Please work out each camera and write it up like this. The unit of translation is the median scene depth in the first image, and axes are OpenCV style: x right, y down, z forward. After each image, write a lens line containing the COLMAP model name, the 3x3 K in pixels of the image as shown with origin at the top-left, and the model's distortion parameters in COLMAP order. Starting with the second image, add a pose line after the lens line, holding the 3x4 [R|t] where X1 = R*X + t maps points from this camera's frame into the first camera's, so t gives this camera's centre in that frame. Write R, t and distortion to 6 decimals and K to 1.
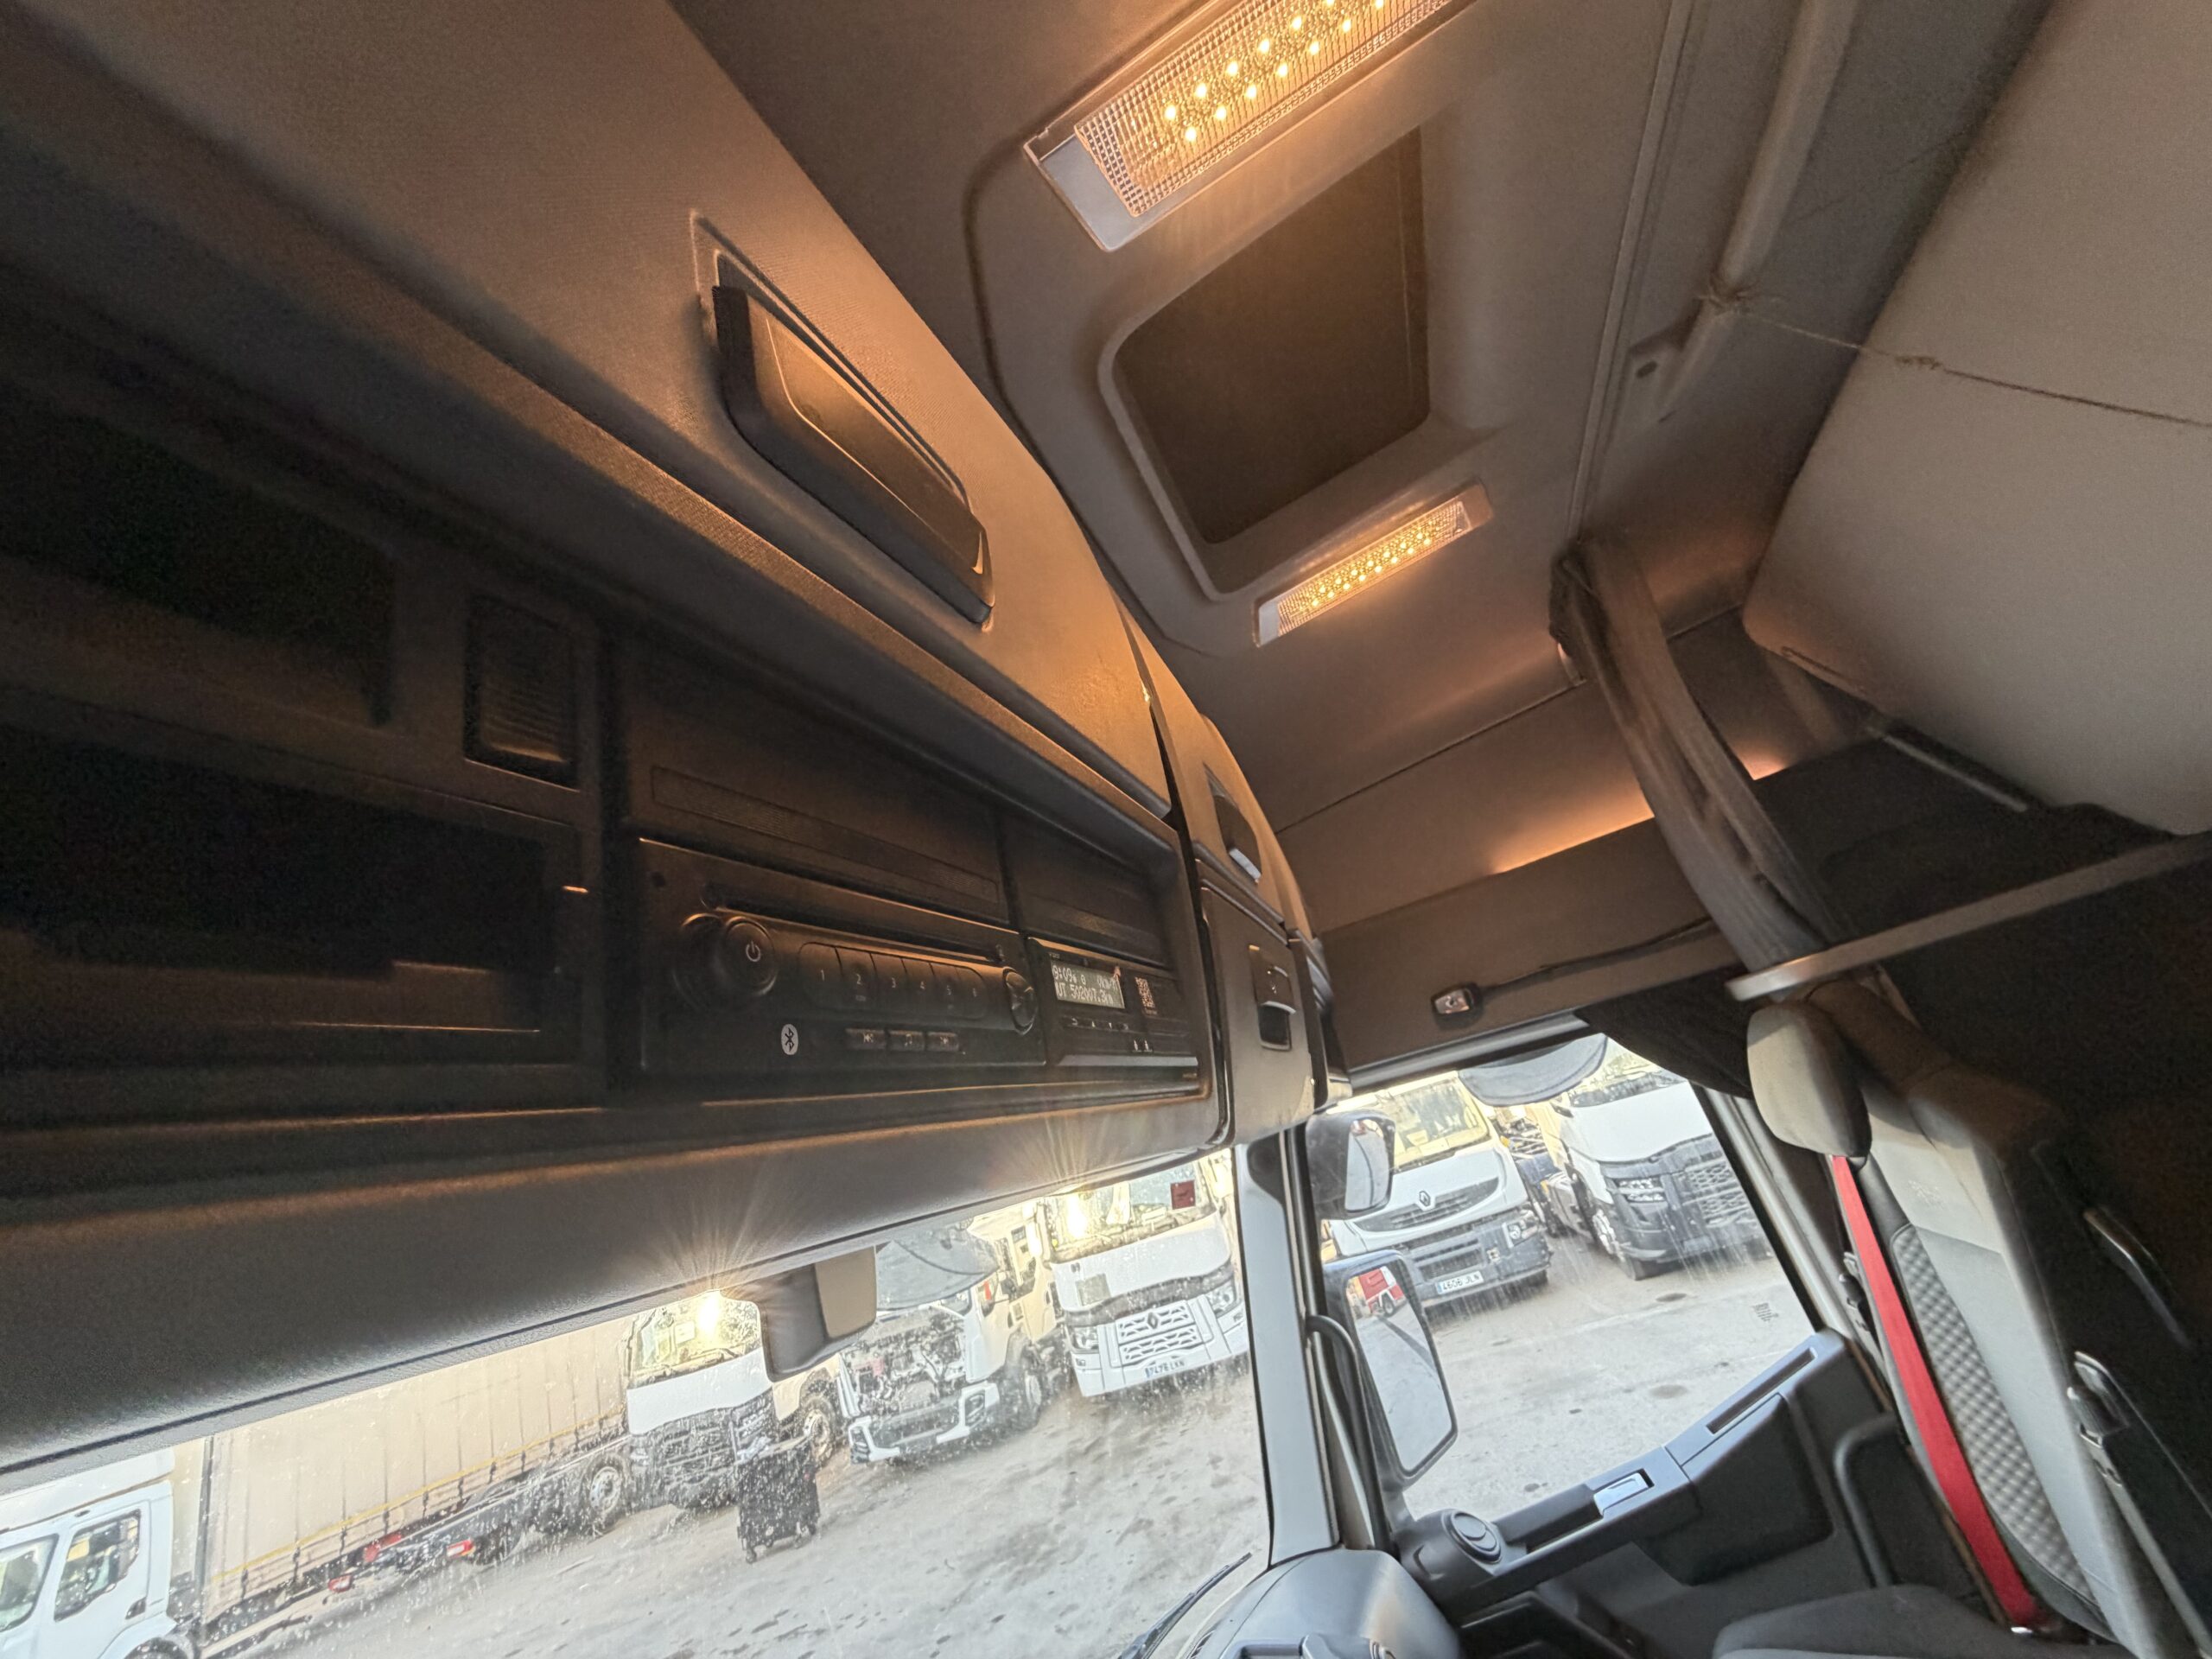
lens RADIAL K [[881.1, 0, 1103.7], [0, 881.1, 827.5], [0, 0, 1]] dist [0.002745, -0.000870]
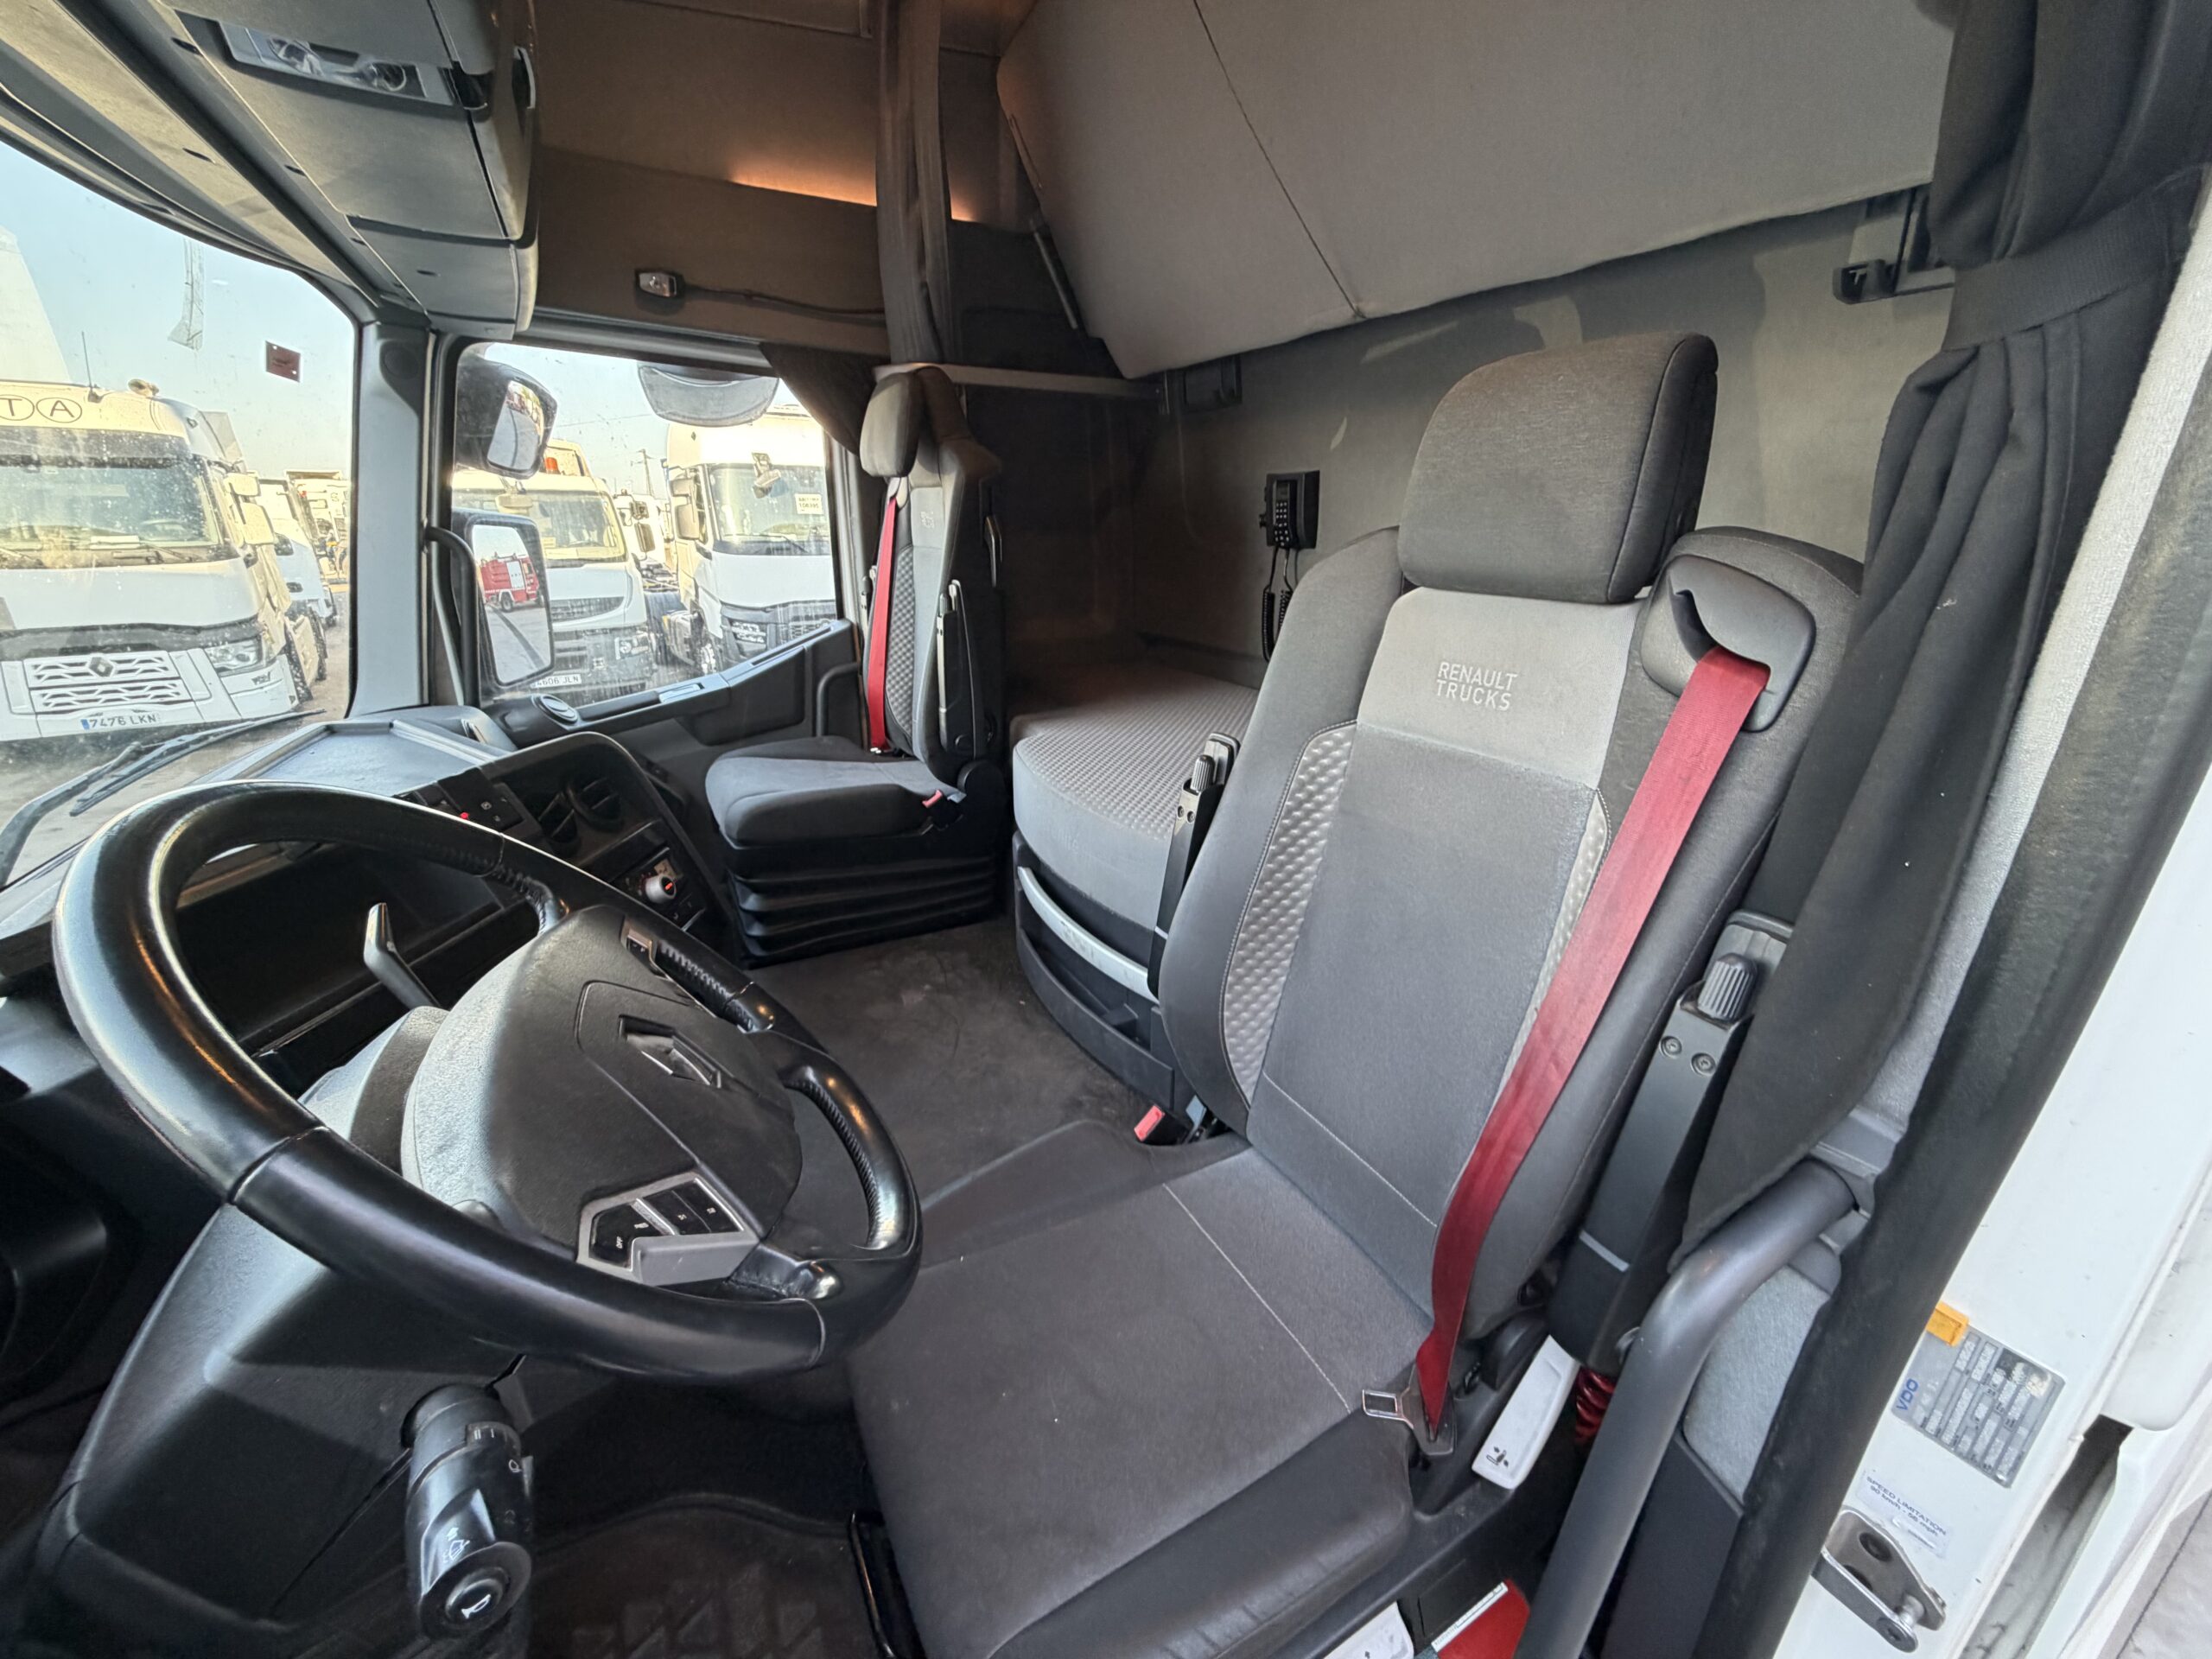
lens RADIAL K [[881.1, 0, 1102.3], [0, 881.1, 828.1], [0, 0, 1]] dist [0.002745, -0.000870]
pose [[0.614087, 0.018629, 0.789019, -0.097819], [-0.456591, 0.823826, 0.335911, 0.133978], [-0.643756, -0.566537, 0.514406, -0.257029]]
